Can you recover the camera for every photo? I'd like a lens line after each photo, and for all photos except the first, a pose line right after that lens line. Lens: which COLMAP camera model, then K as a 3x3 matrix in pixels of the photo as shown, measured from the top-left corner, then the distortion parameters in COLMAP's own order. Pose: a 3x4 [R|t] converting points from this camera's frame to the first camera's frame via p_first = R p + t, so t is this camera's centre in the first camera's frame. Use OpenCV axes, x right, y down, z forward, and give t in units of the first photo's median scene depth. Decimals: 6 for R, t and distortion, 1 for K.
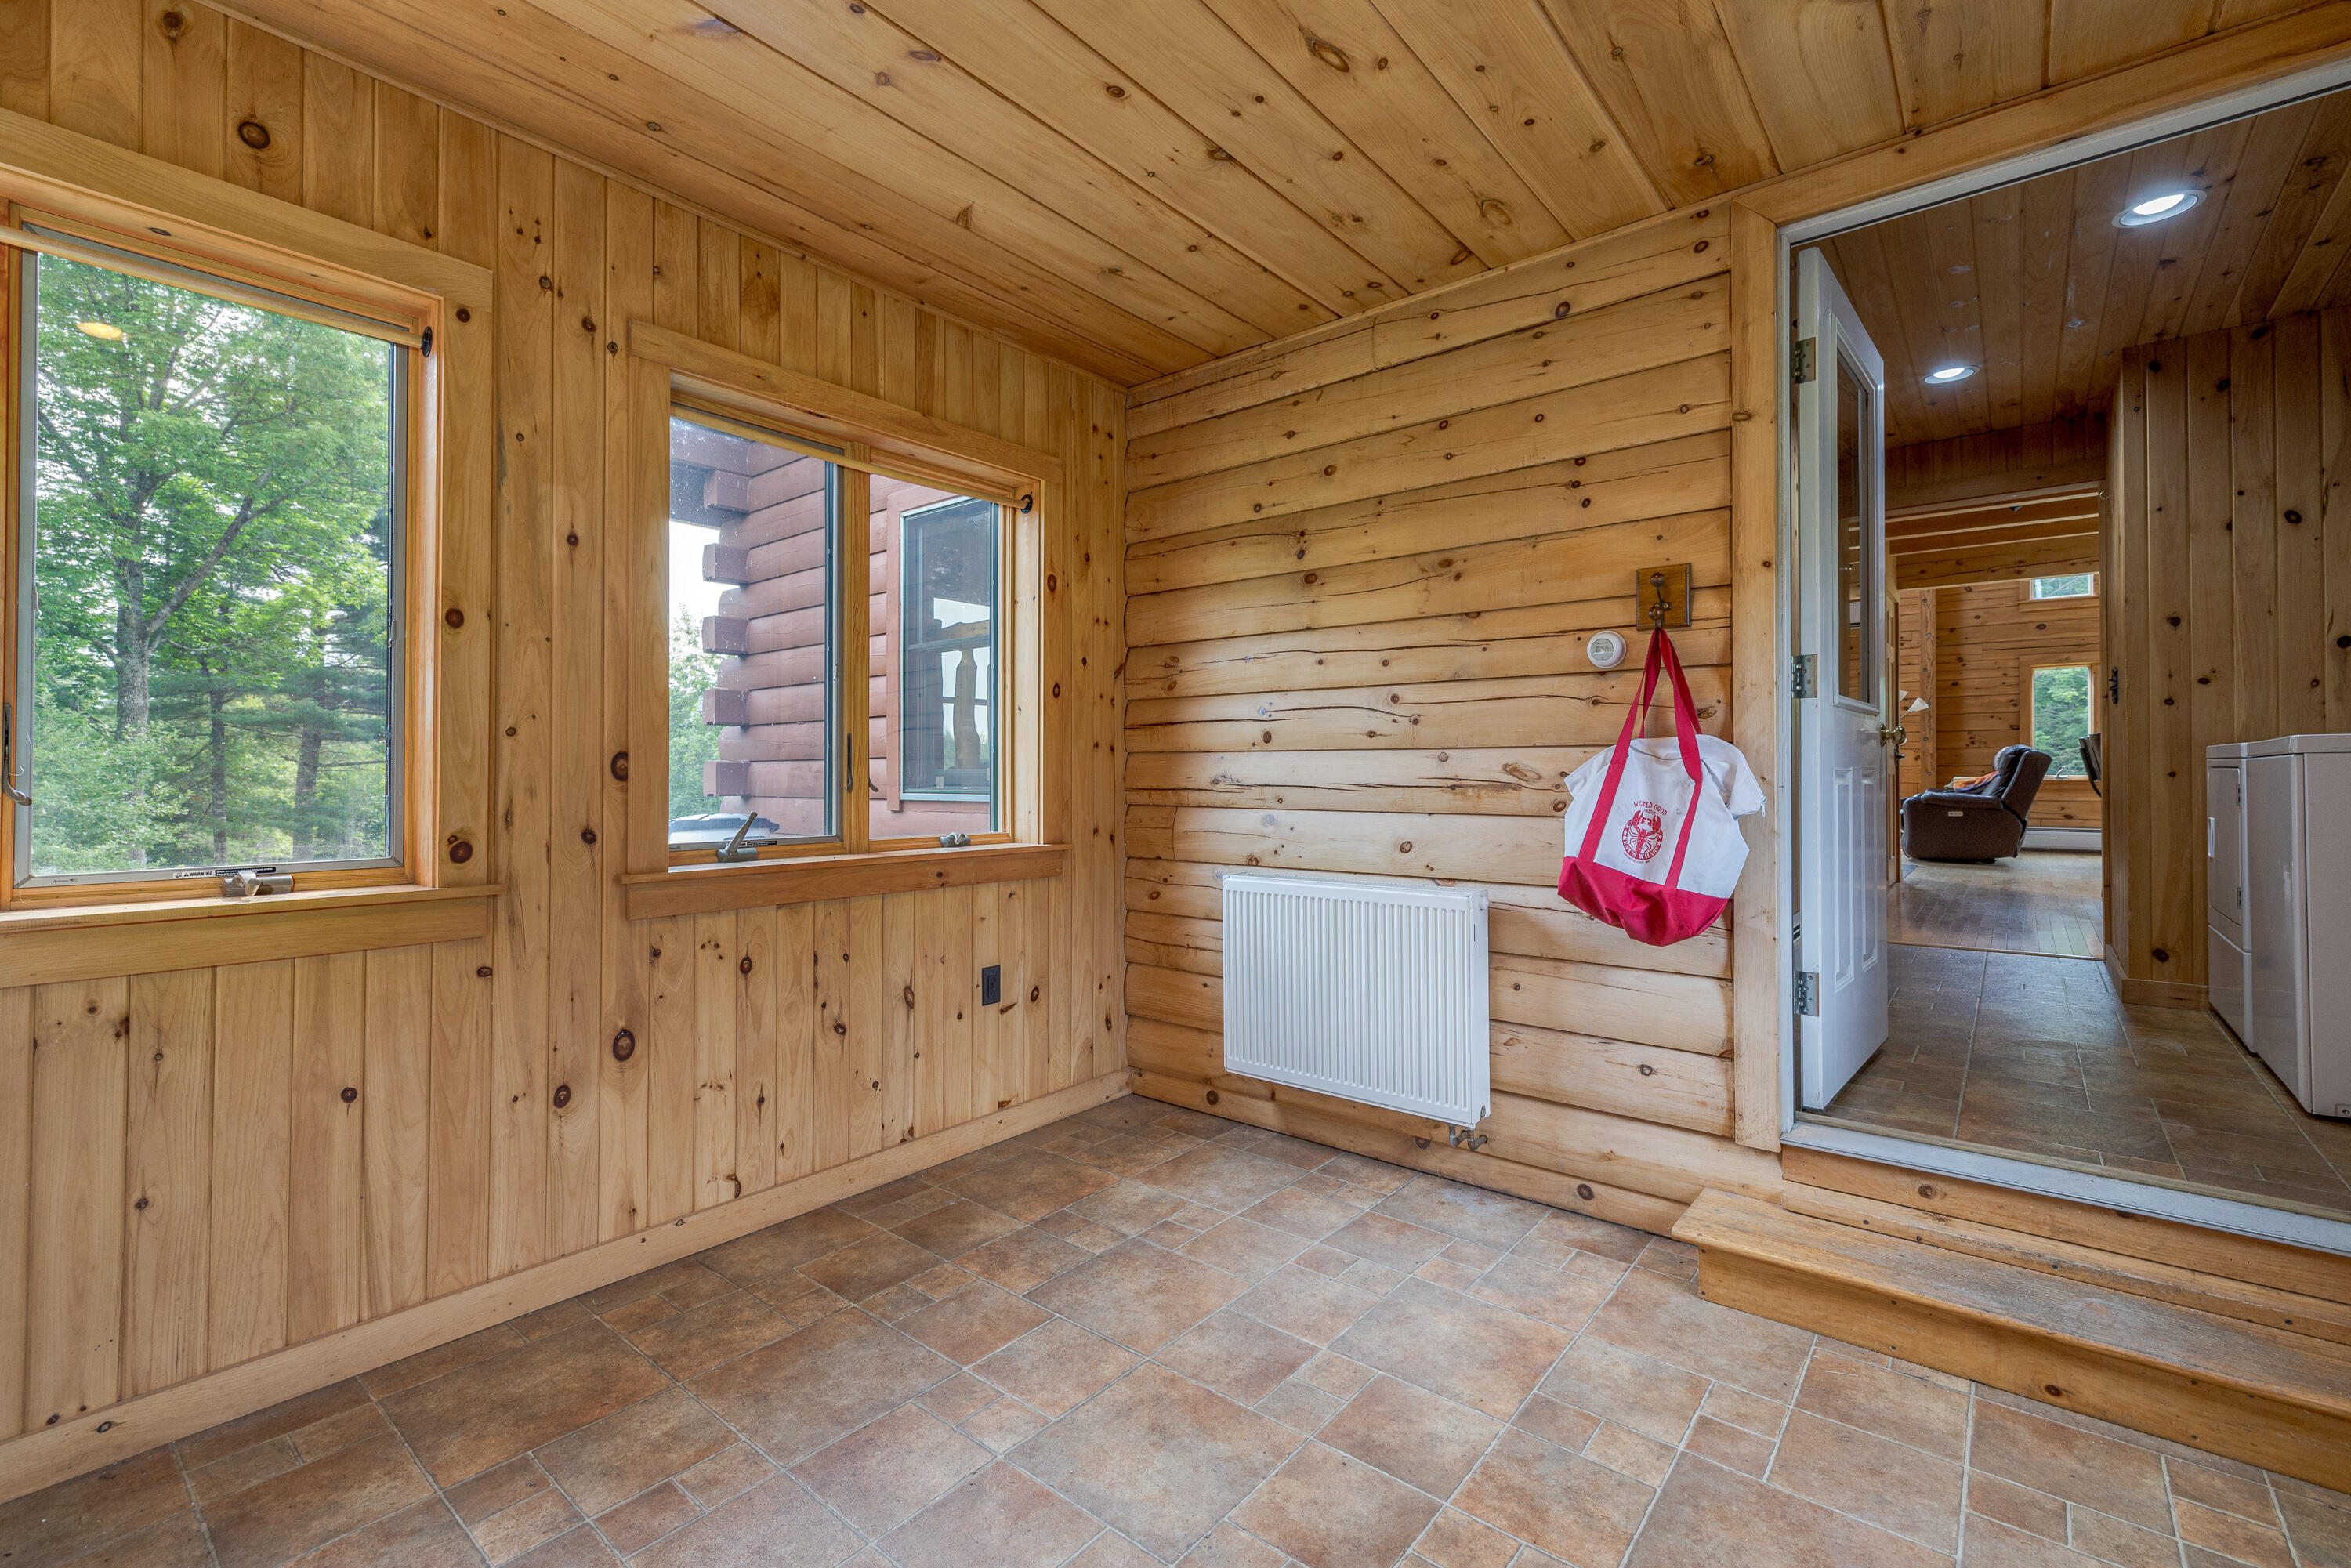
lens RADIAL K [[1001.3, 0, 1161.1], [0, 1001.3, 762.1], [0, 0, 1]] dist [0.002500, -0.000343]
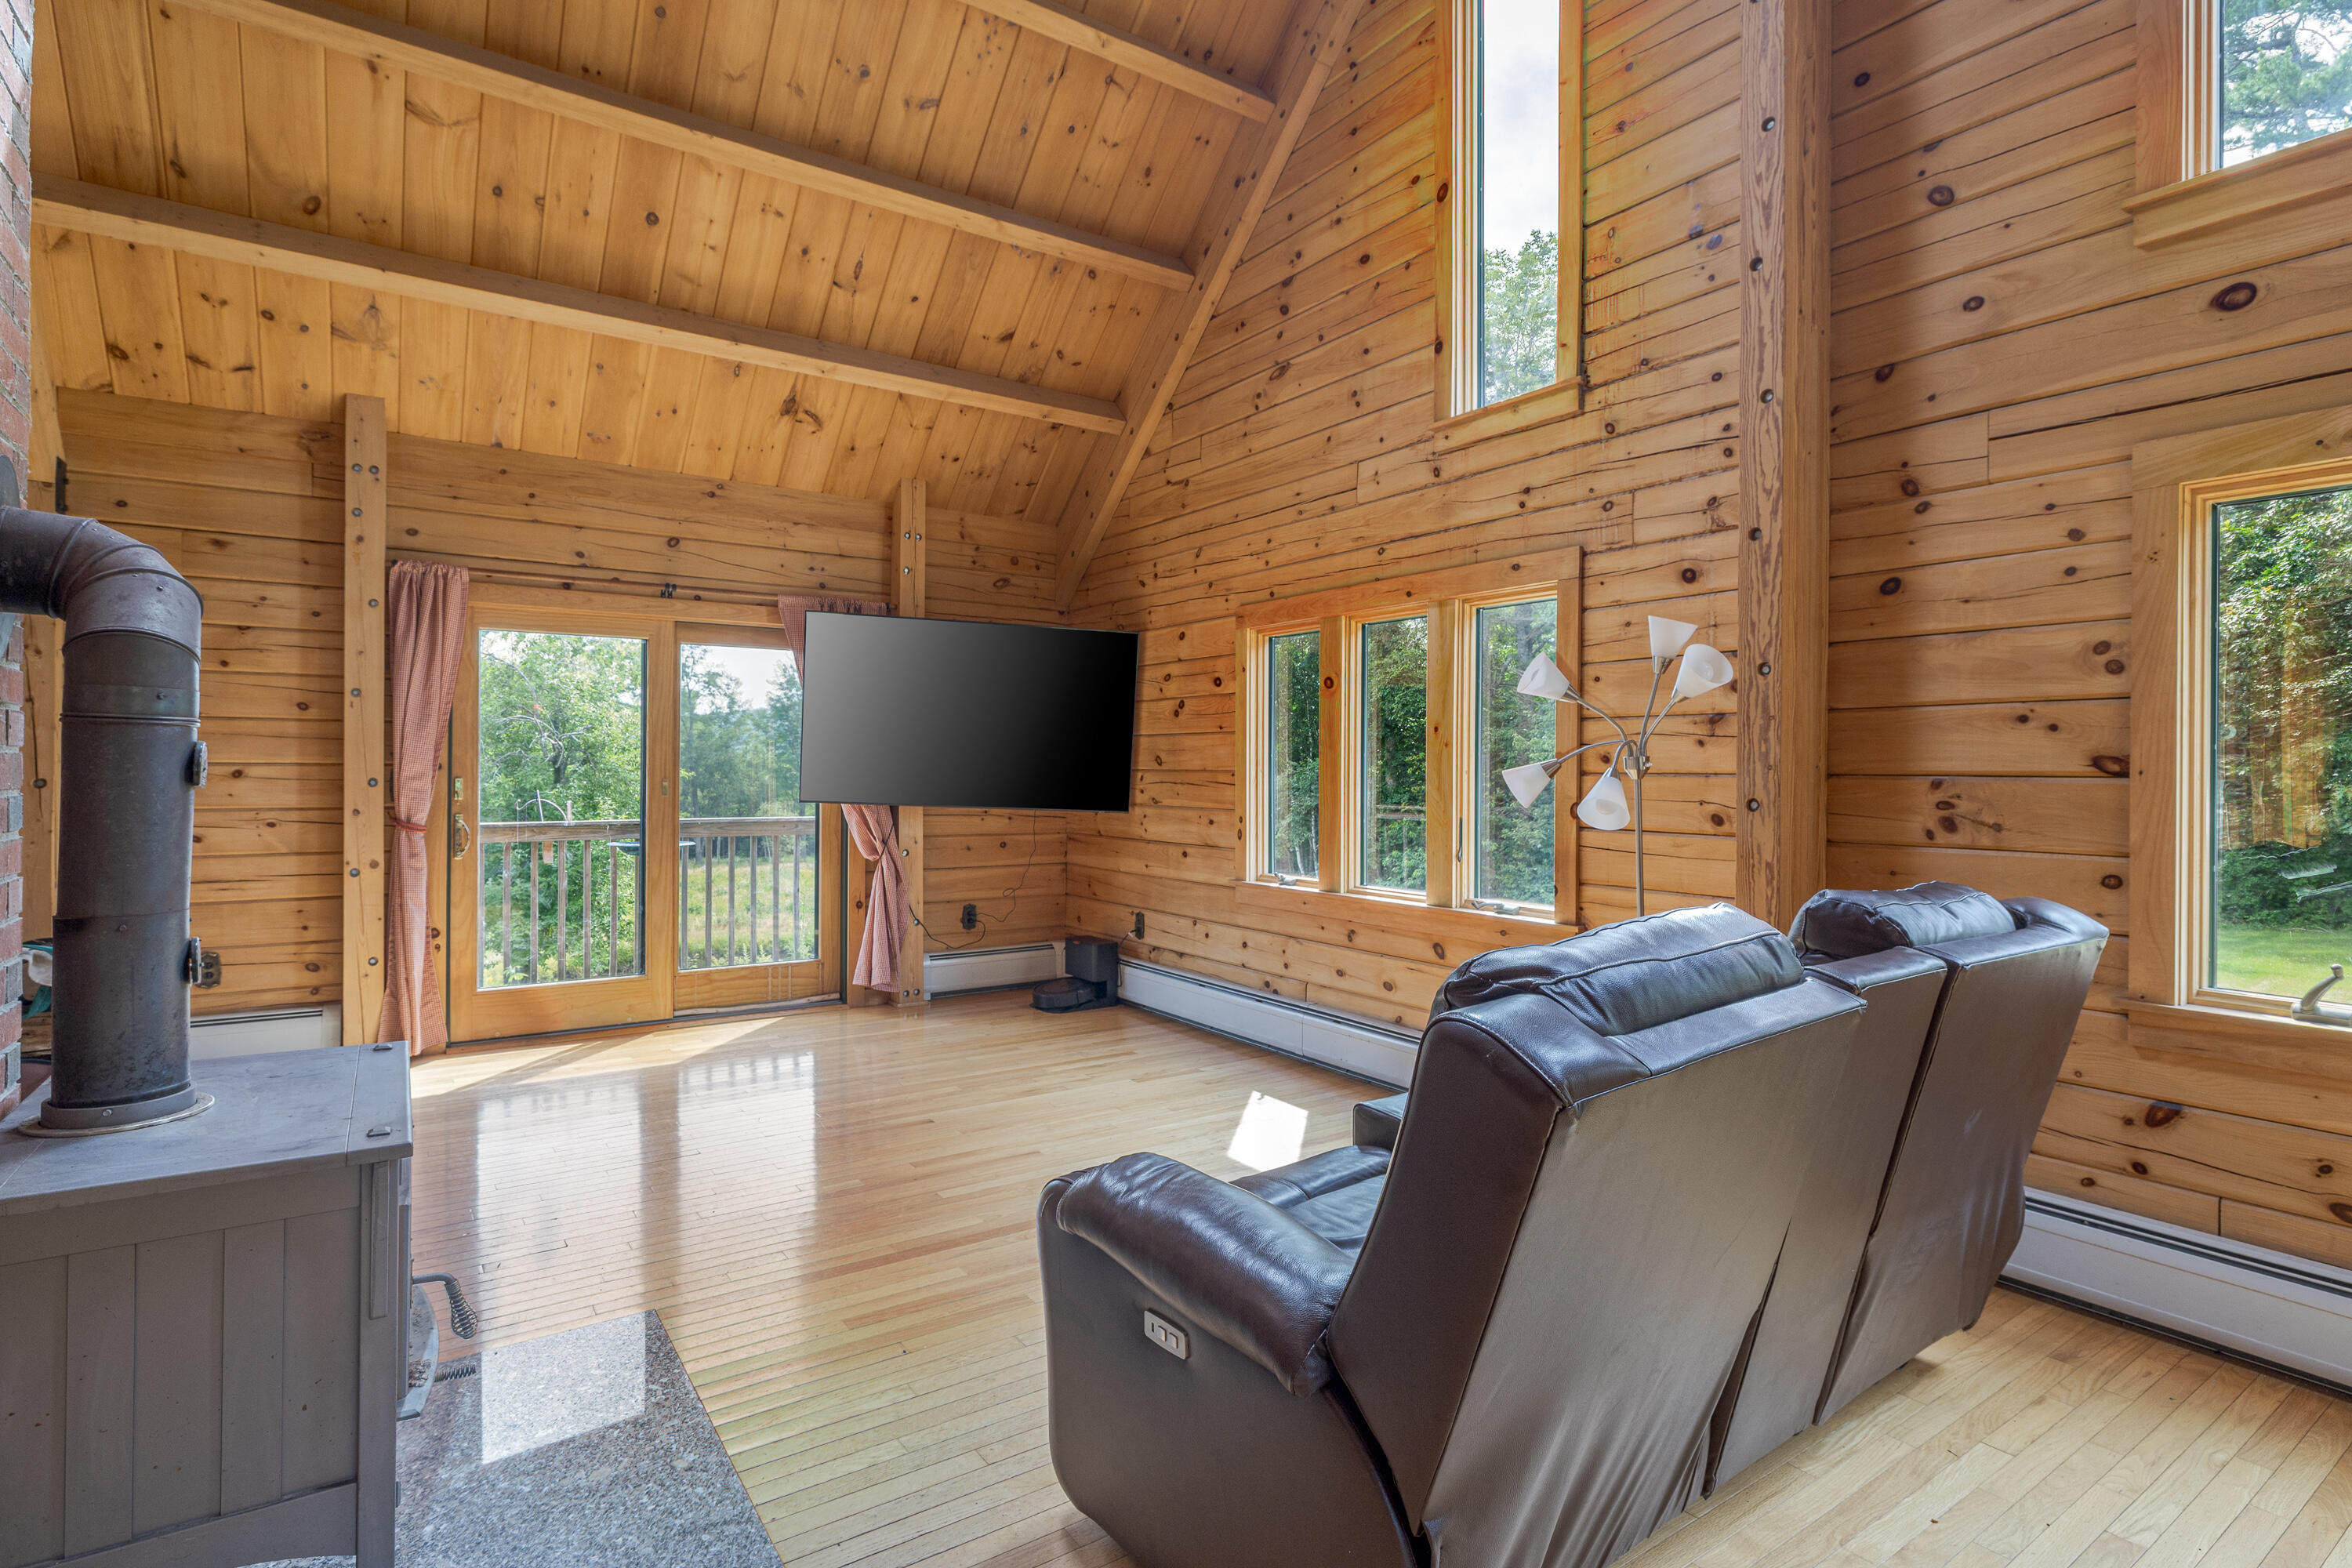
lens RADIAL K [[1160.2, 0, 1183.6], [0, 1160.2, 766.0], [0, 0, 1]] dist [-0.003675, 0.000565]
pose [[0.966056, 0.004809, -0.258288, 2.084356], [-0.002411, 0.999951, 0.009599, -0.106325], [0.258321, -0.008650, 0.966020, 2.020654]]
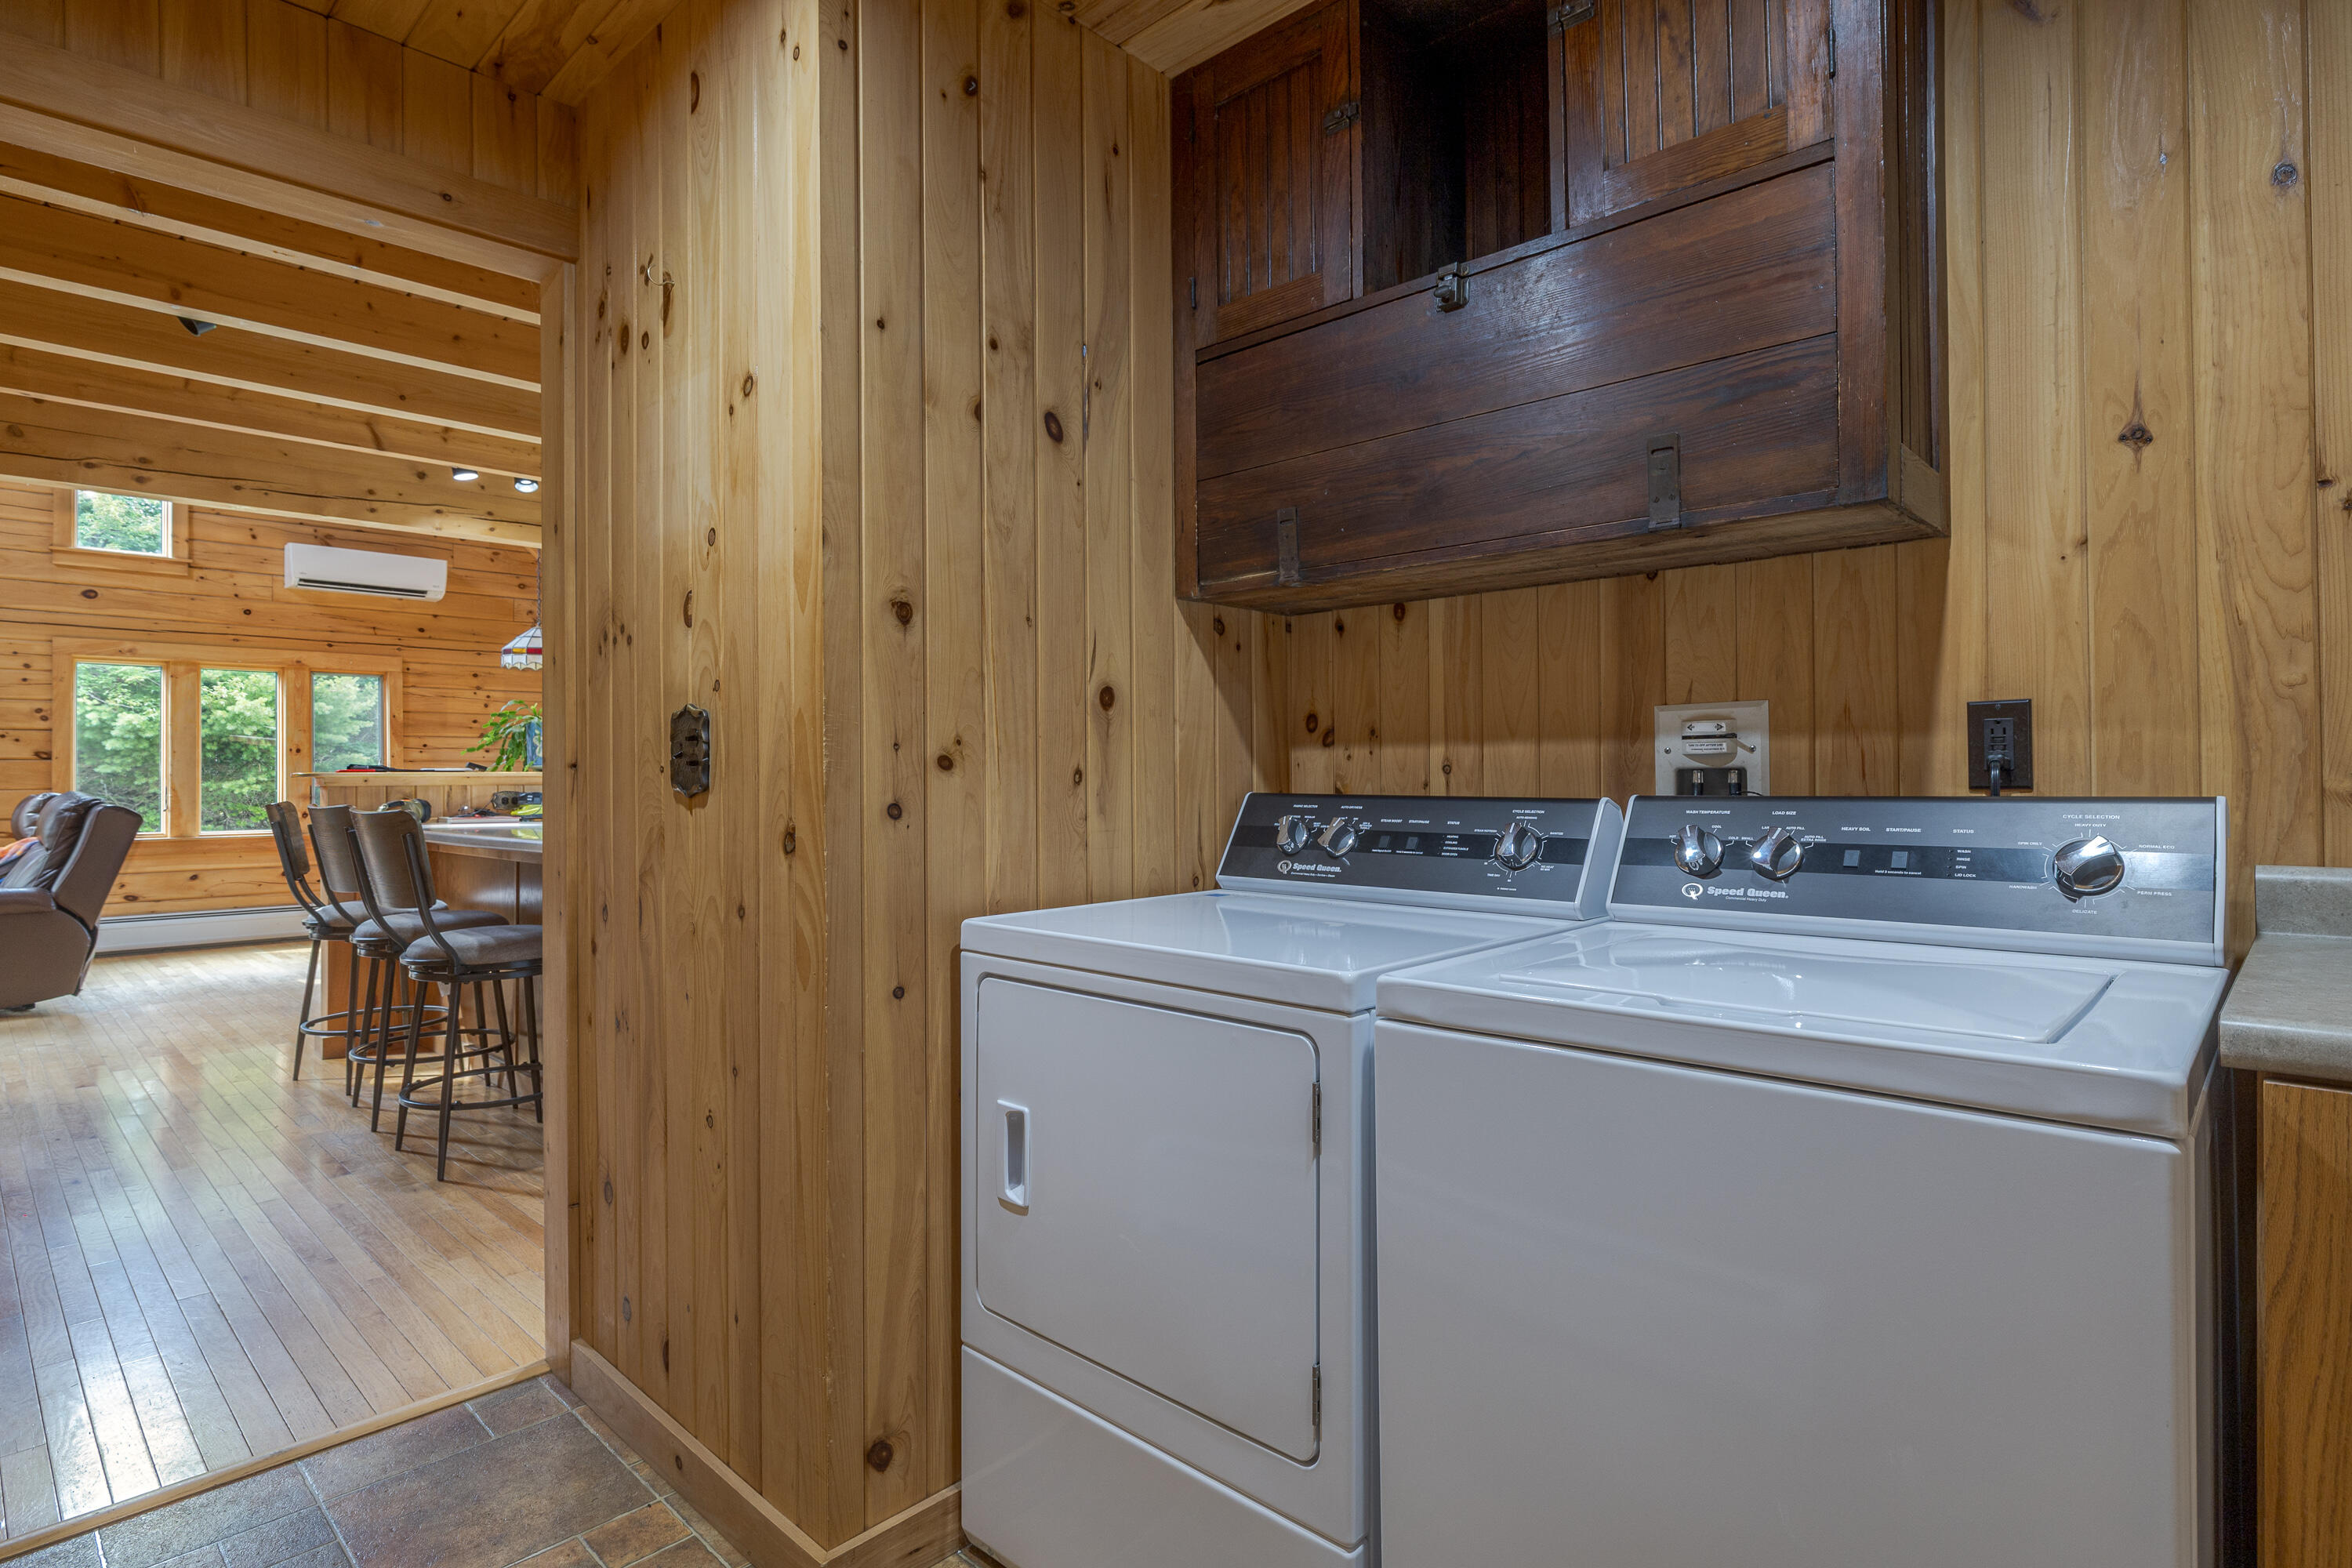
lens RADIAL K [[1160.2, 0, 1166.4], [0, 1160.2, 764.8], [0, 0, 1]] dist [-0.003675, 0.000565]
pose [[0.041853, 0.005821, 0.999107, 0.549042], [-0.001936, 0.999982, -0.005745, -0.076516], [-0.999122, -0.001694, 0.041864, 0.874786]]
